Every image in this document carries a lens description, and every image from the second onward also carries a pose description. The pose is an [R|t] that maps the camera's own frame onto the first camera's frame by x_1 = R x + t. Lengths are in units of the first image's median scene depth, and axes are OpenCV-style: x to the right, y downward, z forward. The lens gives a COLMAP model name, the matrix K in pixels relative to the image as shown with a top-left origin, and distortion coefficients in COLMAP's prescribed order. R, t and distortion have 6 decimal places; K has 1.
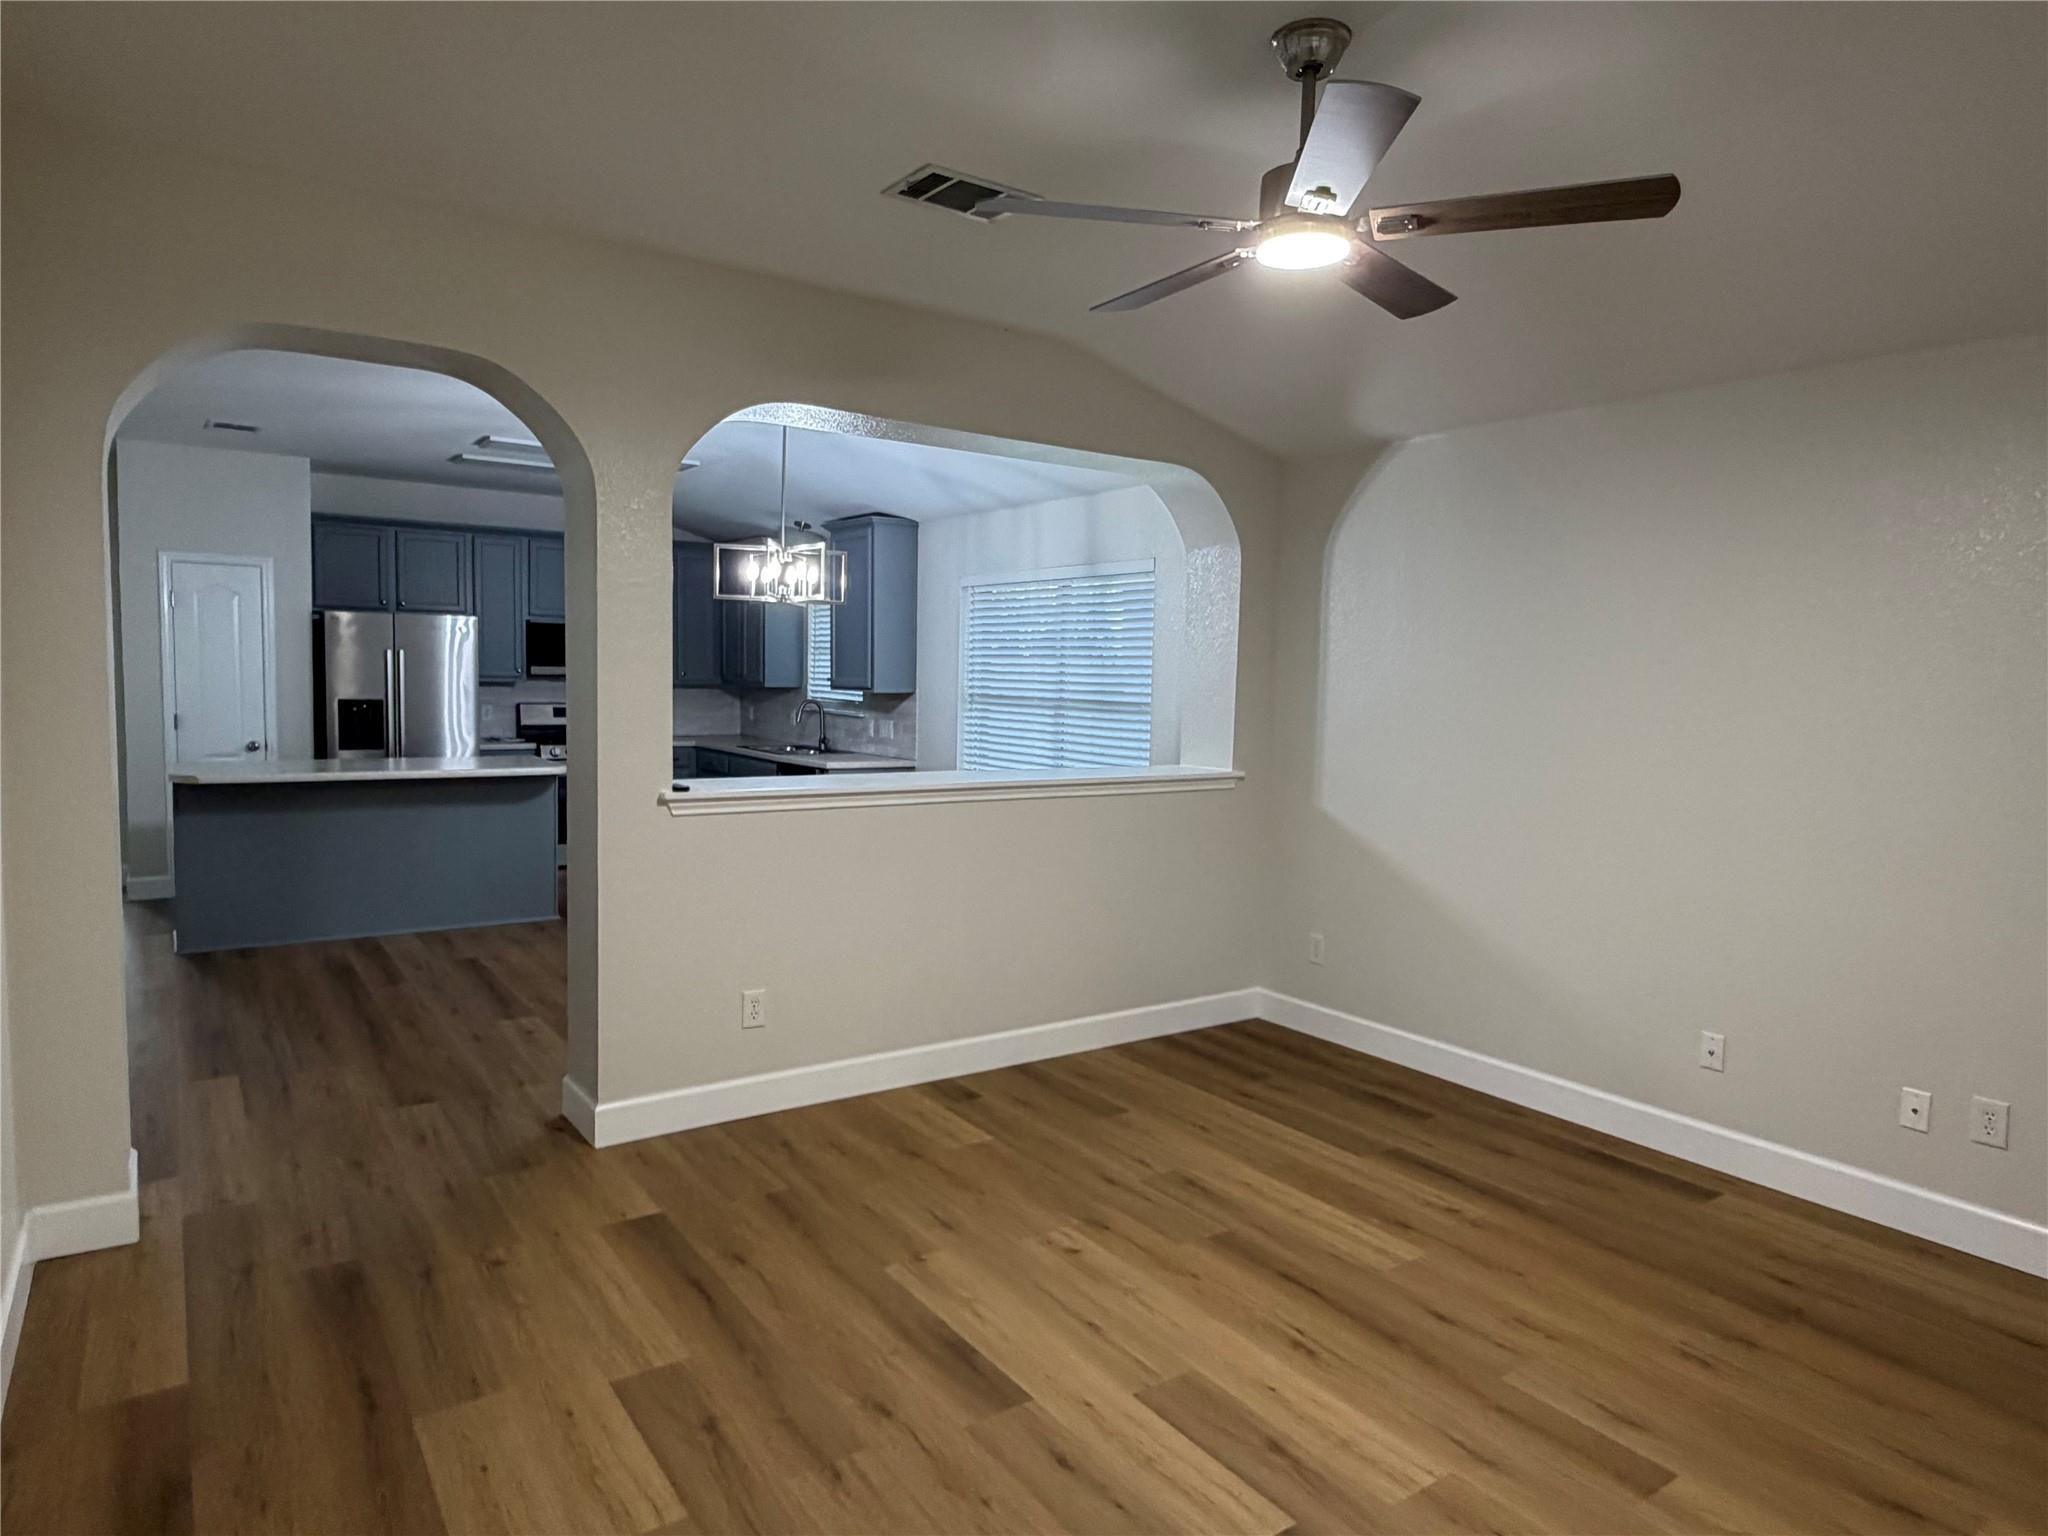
lens RADIAL K [[1226.0, 0, 1024.0], [0, 1226.0, 768.0], [0, 0, 1]] dist [-0.000886, 0.000574]
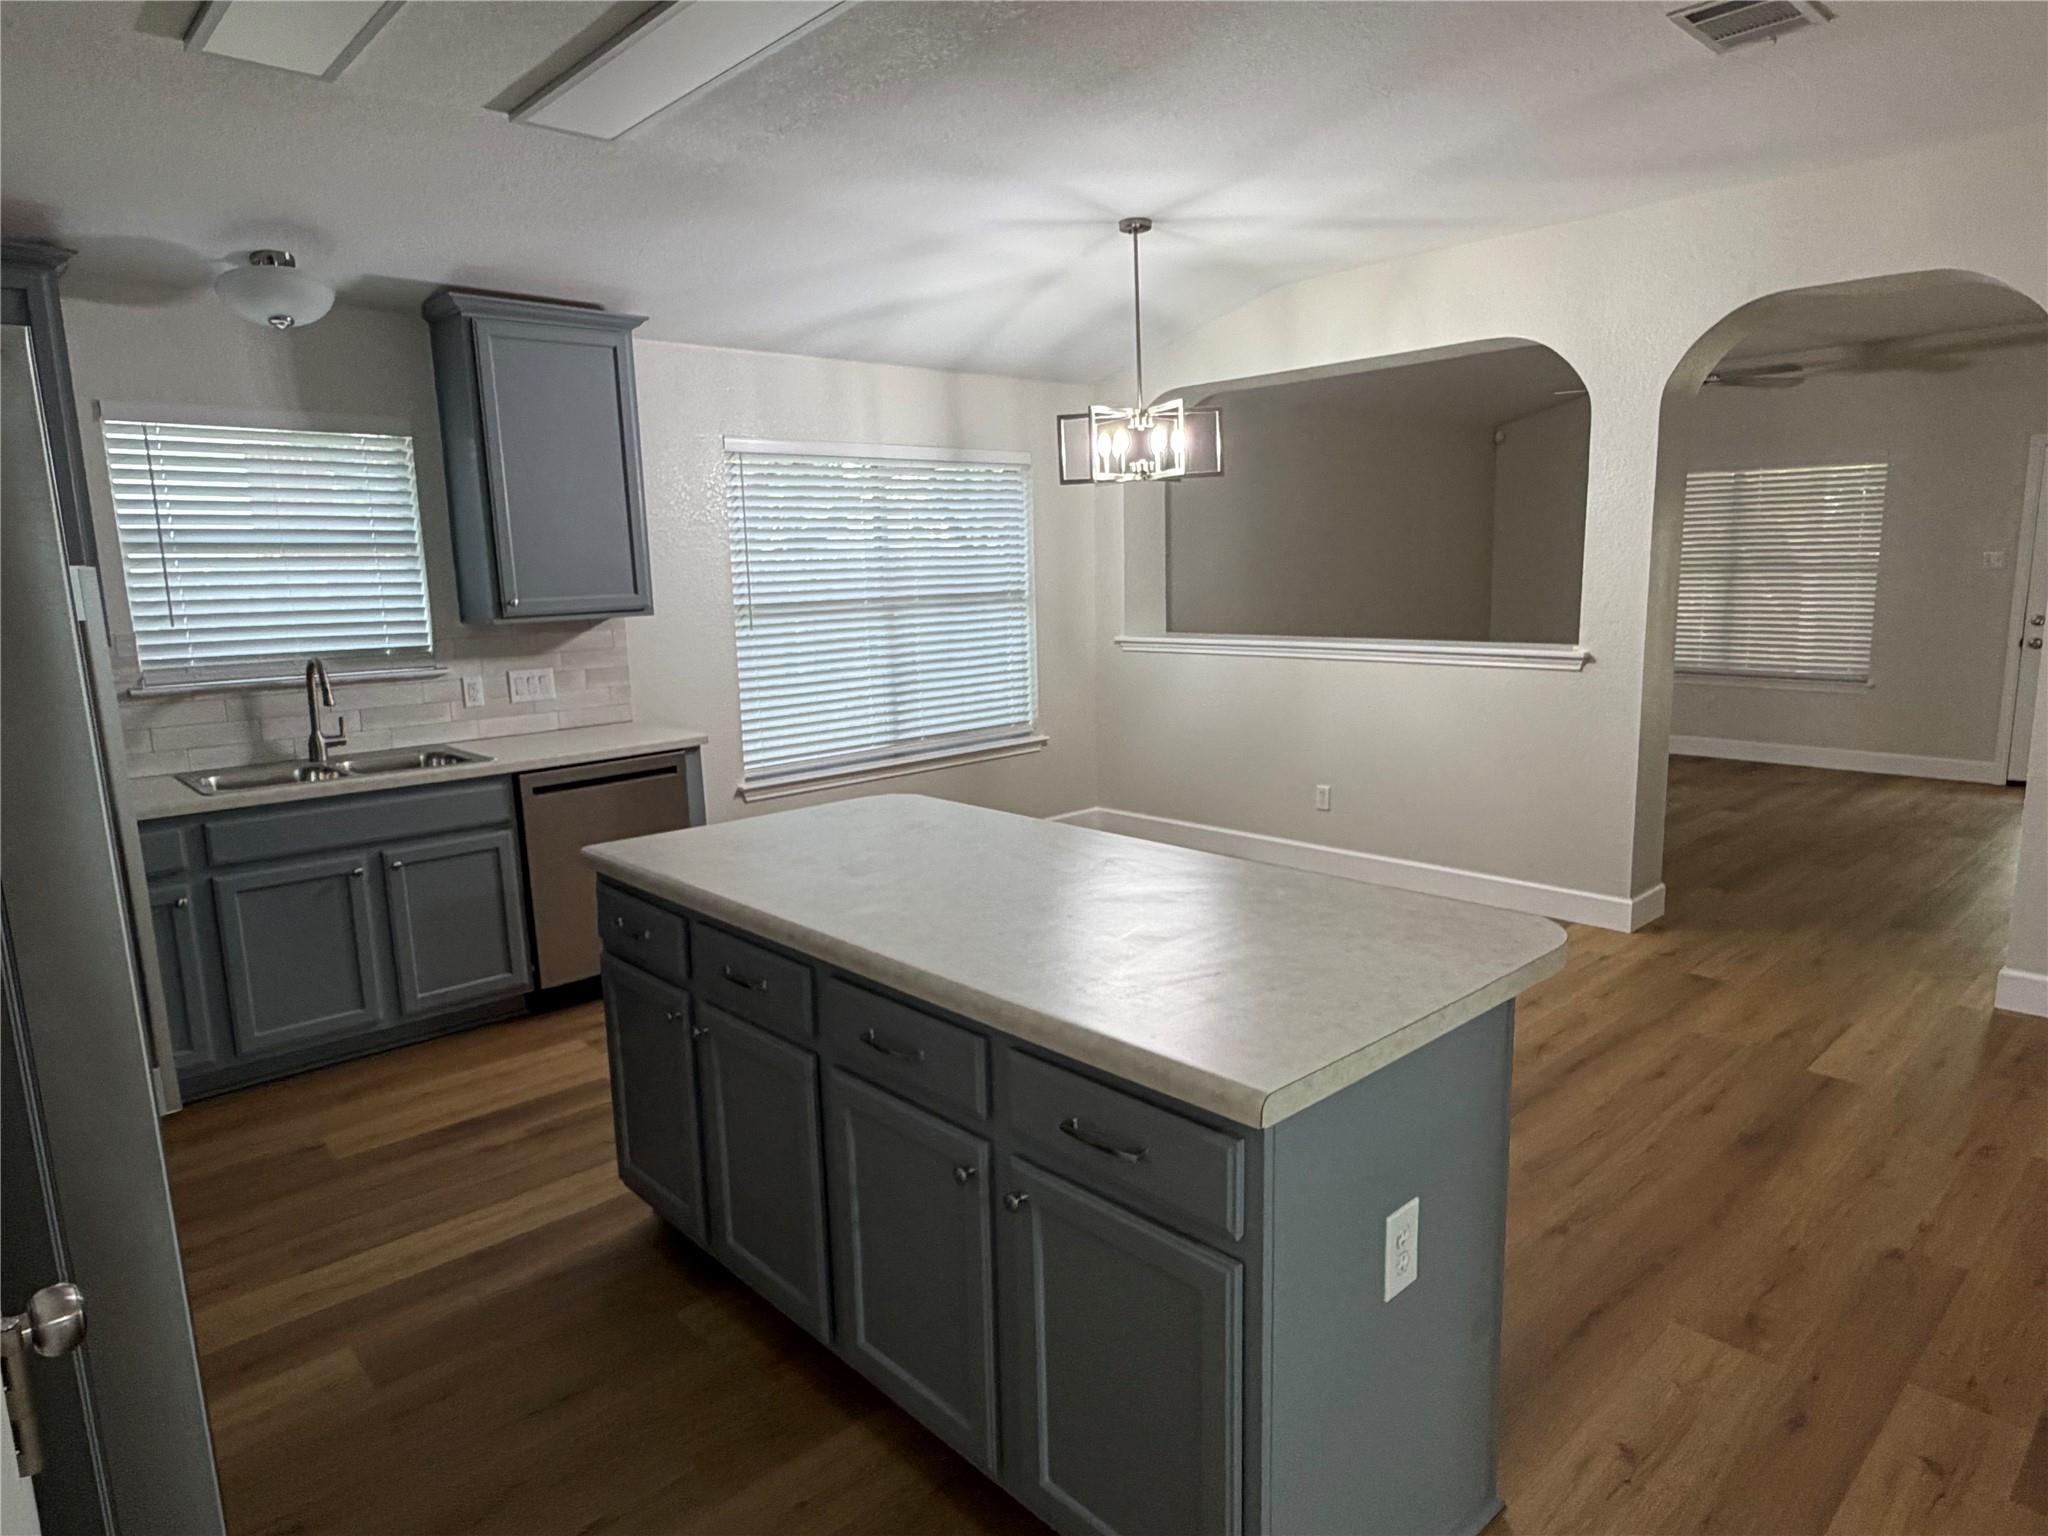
lens RADIAL K [[1226.0, 0, 1024.0], [0, 1226.0, 768.0], [0, 0, 1]] dist [-0.000886, 0.000574]
pose [[-0.132256, -0.186314, 0.973548, -1.318792], [0.101149, 0.974512, 0.200239, -0.159165], [-0.986041, 0.124957, -0.110039, 1.565689]]
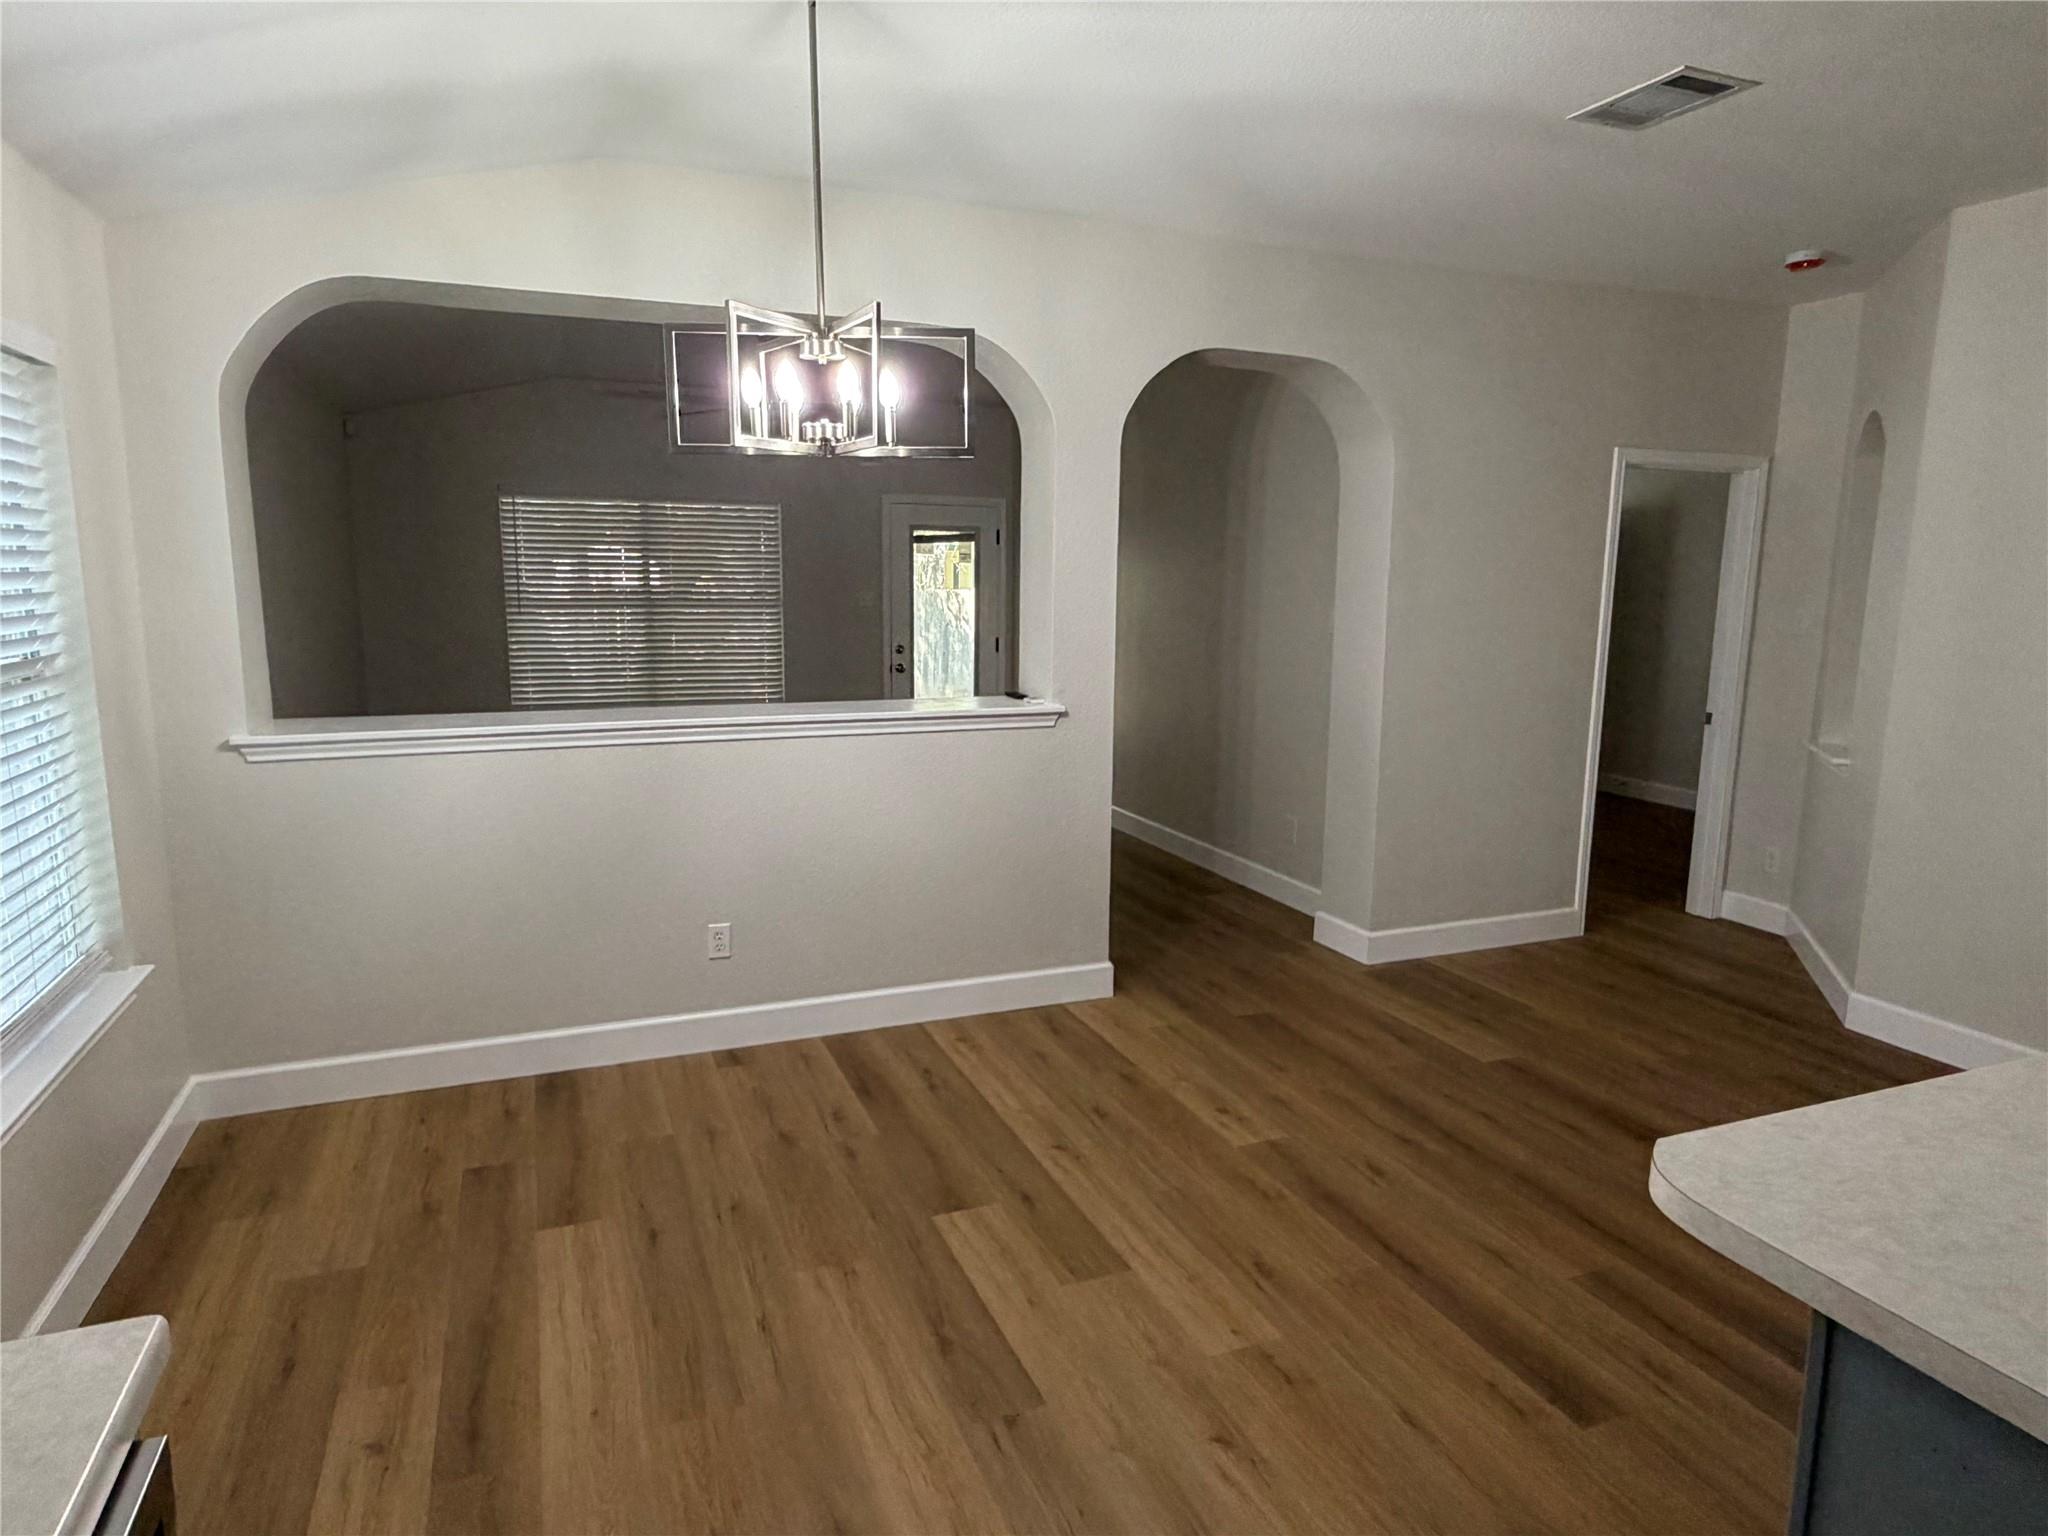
lens RADIAL K [[1226.0, 0, 1024.0], [0, 1226.0, 768.0], [0, 0, 1]] dist [-0.000886, 0.000574]
pose [[-0.972288, -0.069219, 0.223305, -0.491965], [-0.013860, 0.970550, 0.240499, -0.176409], [-0.233376, 0.230740, -0.944614, 1.879967]]
